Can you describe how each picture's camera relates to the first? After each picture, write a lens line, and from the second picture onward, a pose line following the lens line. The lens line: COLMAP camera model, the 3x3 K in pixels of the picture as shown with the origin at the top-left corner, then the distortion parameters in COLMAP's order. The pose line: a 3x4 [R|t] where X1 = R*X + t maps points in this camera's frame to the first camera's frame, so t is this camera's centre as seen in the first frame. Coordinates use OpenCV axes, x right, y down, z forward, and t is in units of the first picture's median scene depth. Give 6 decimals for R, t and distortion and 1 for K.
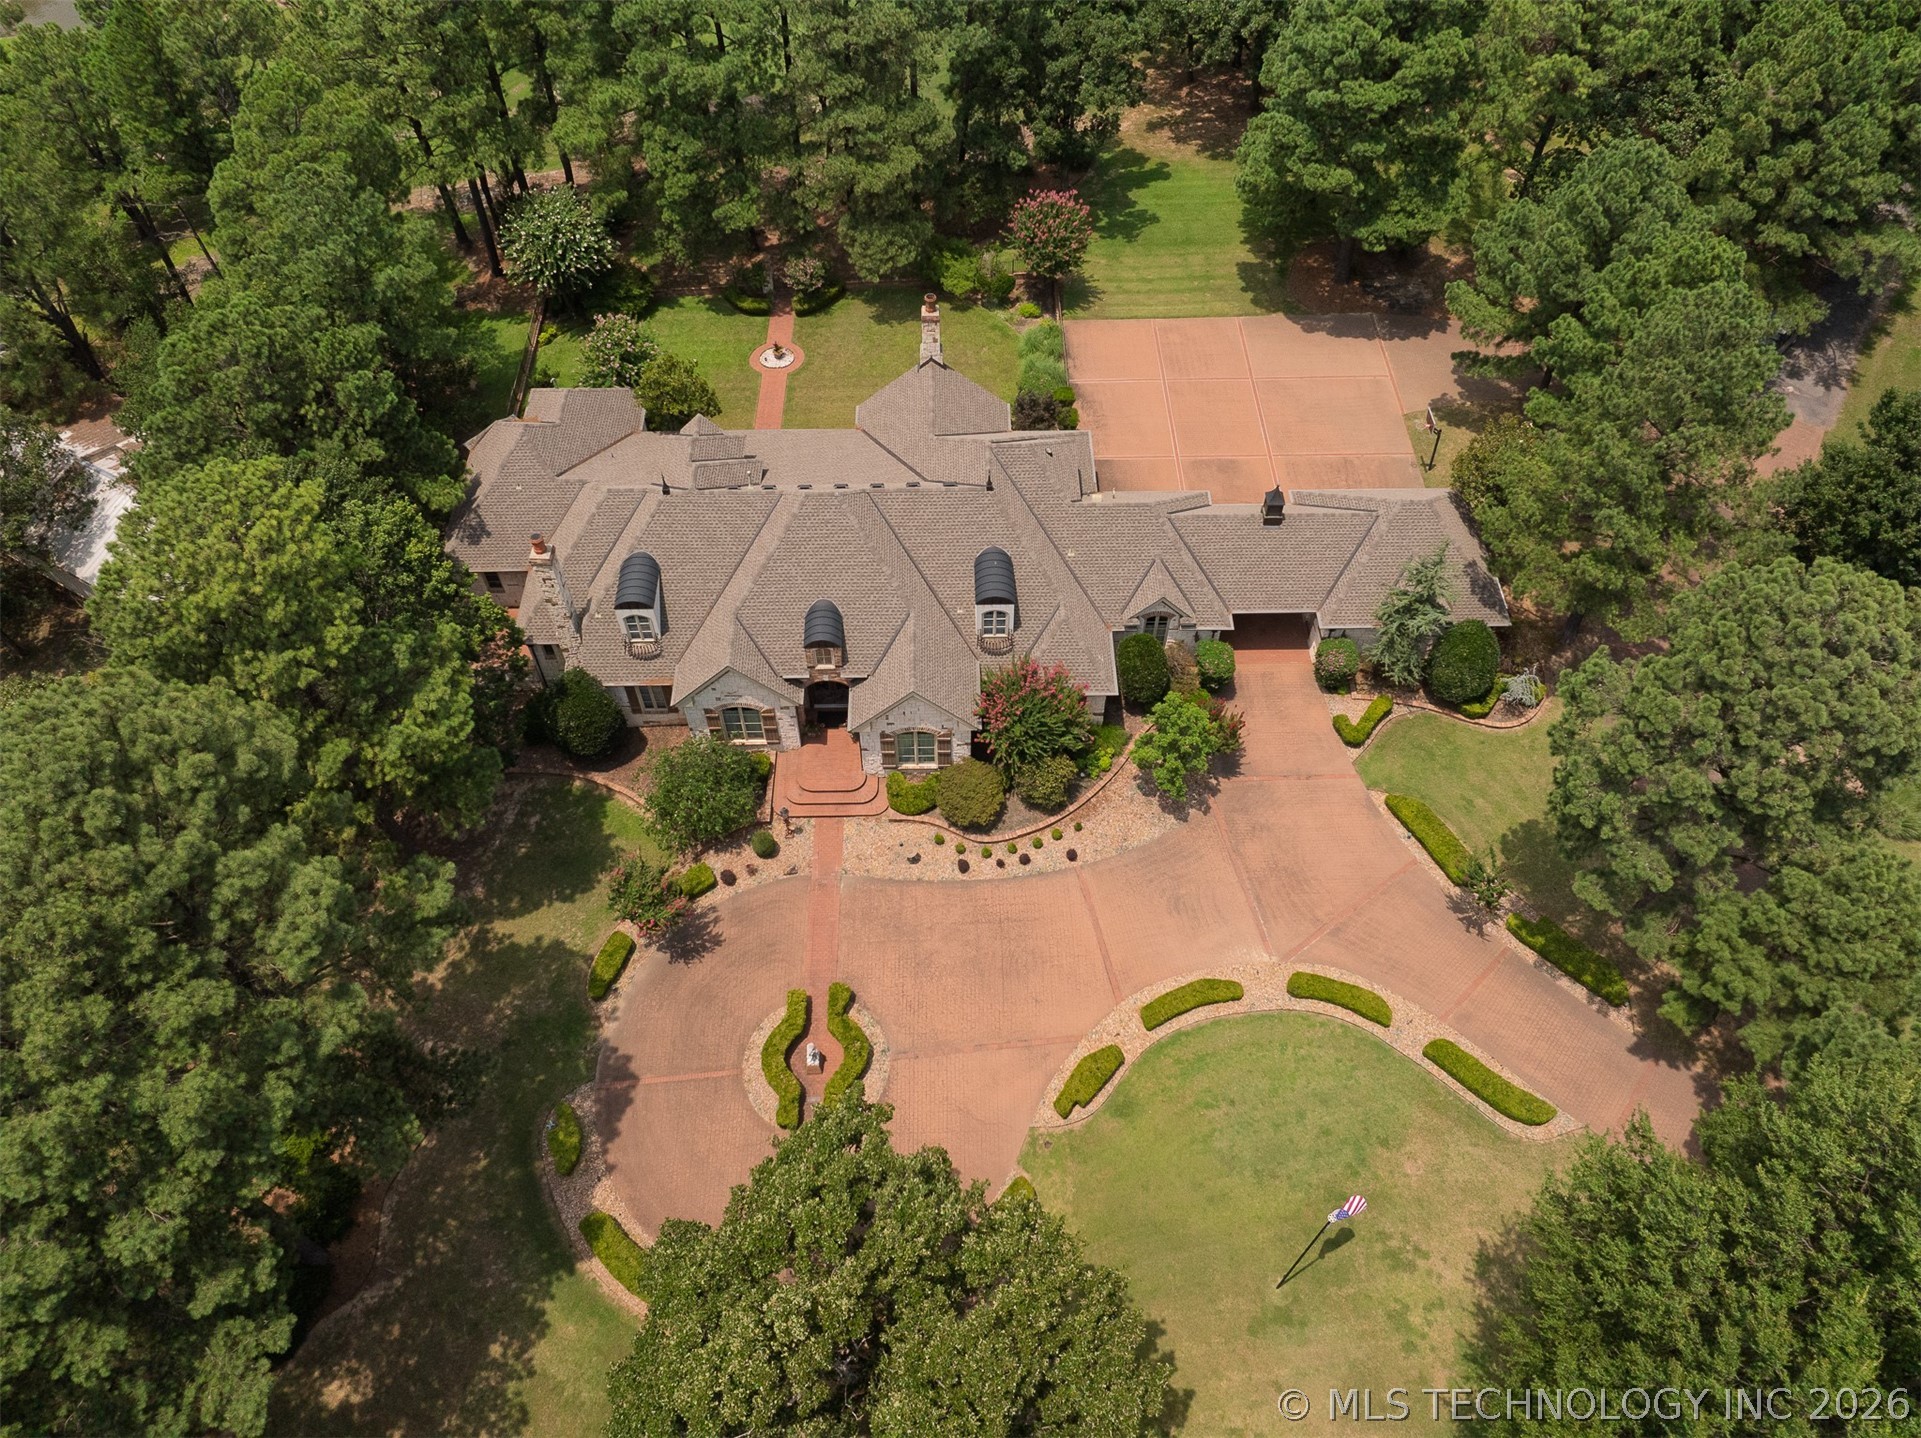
lens RADIAL K [[1358.2, 0, 964.4], [0, 1358.2, 703.4], [0, 0, 1]] dist [-0.031255, -0.002154]
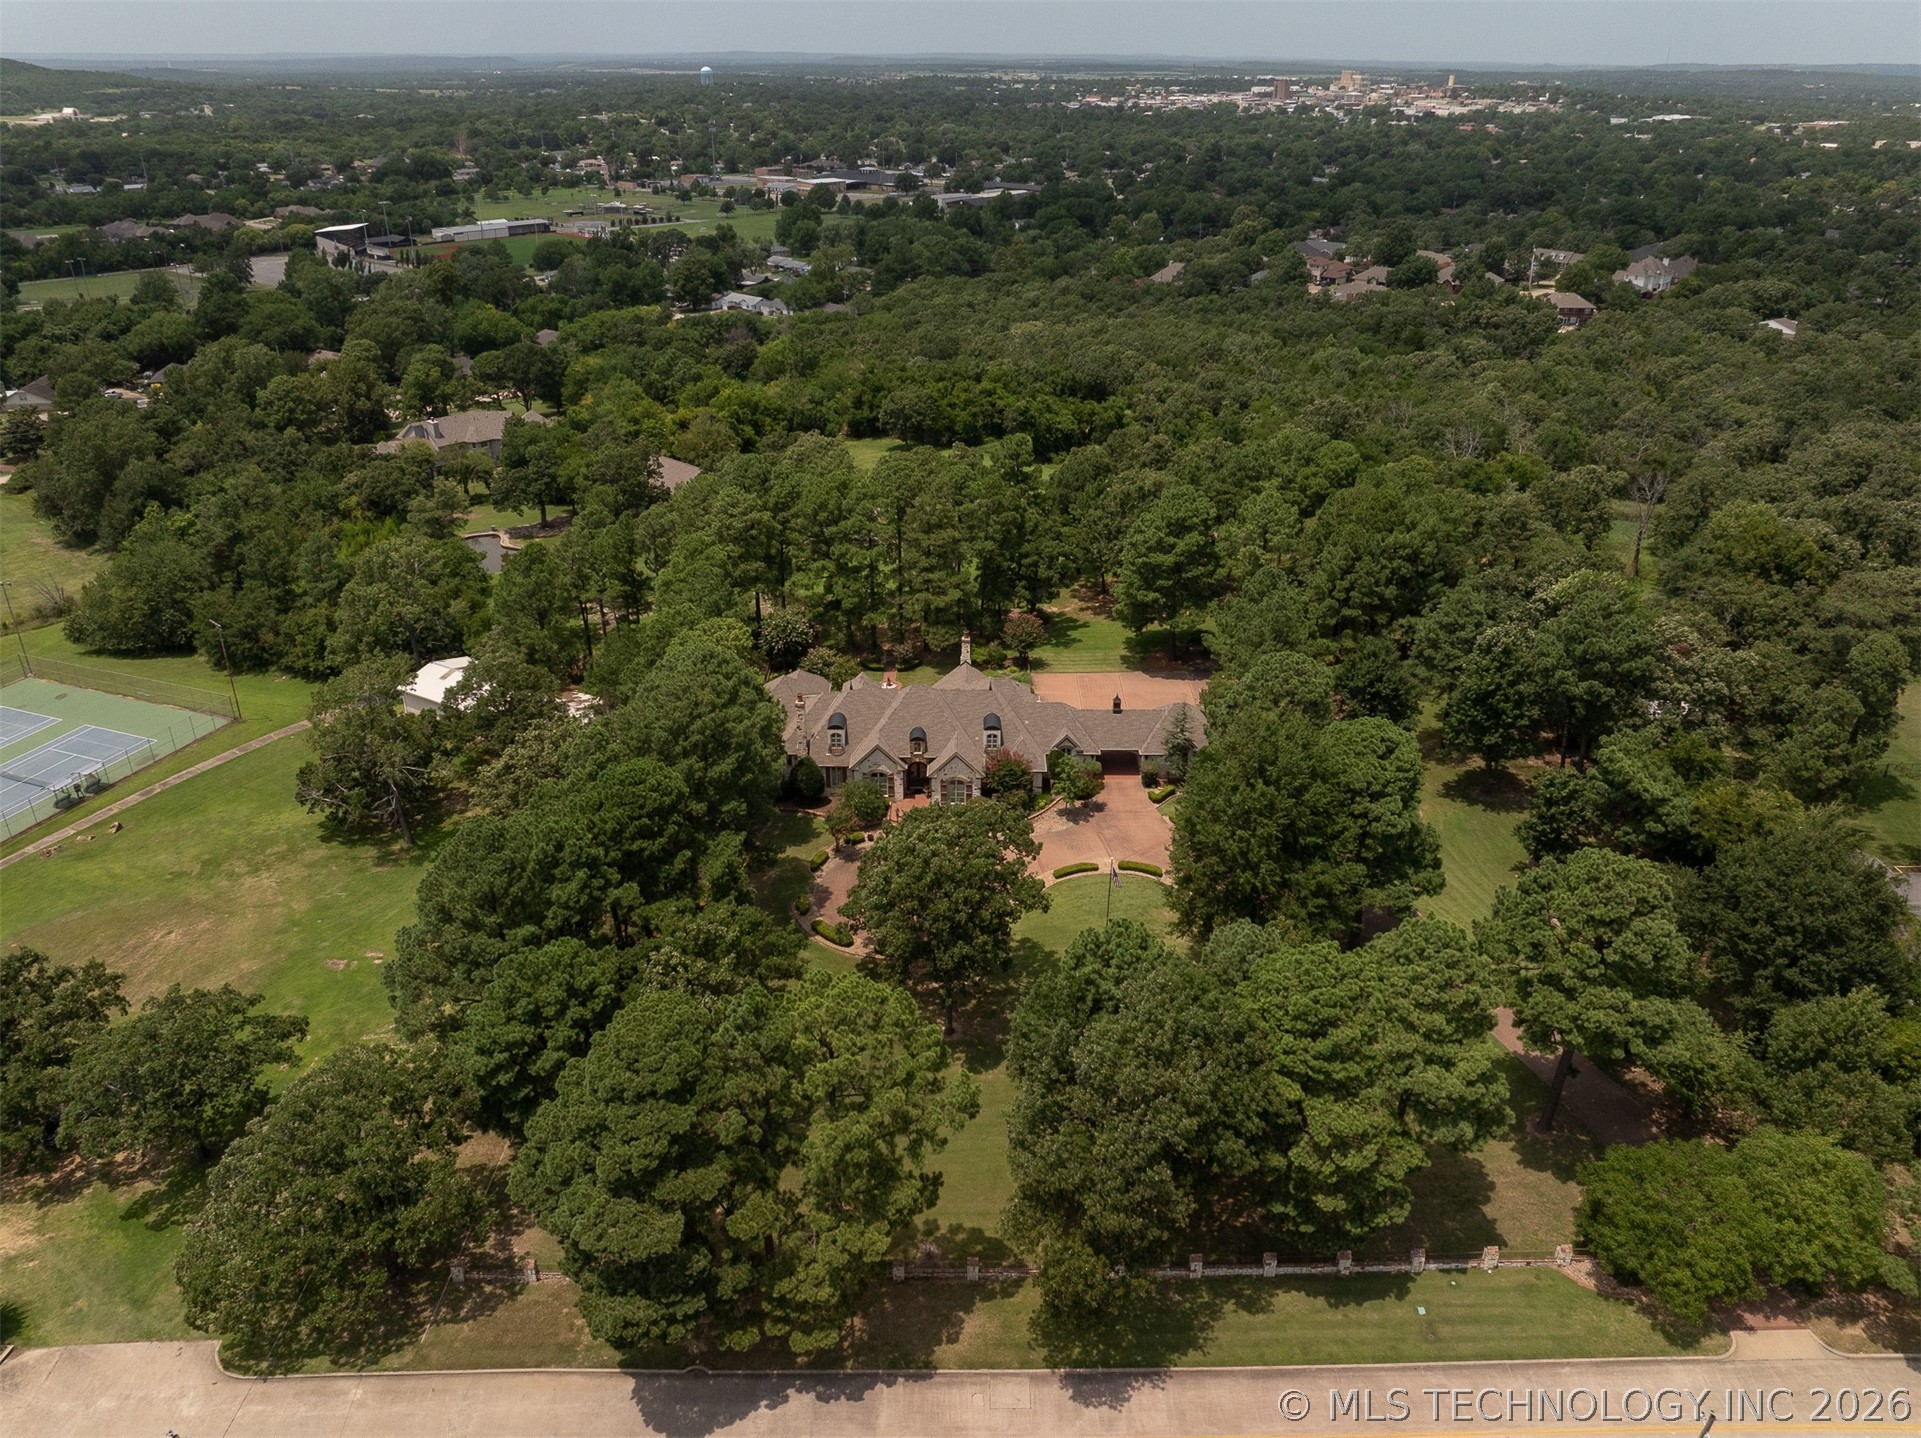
lens RADIAL K [[1358.2, 0, 962.7], [0, 1358.2, 731.2], [0, 0, 1]] dist [-0.031255, -0.002154]
pose [[0.999704, 0.012648, -0.020792, 0.019518], [-0.020490, 0.898394, -0.438712, 0.894119], [0.013130, 0.439008, 0.898387, -1.015498]]
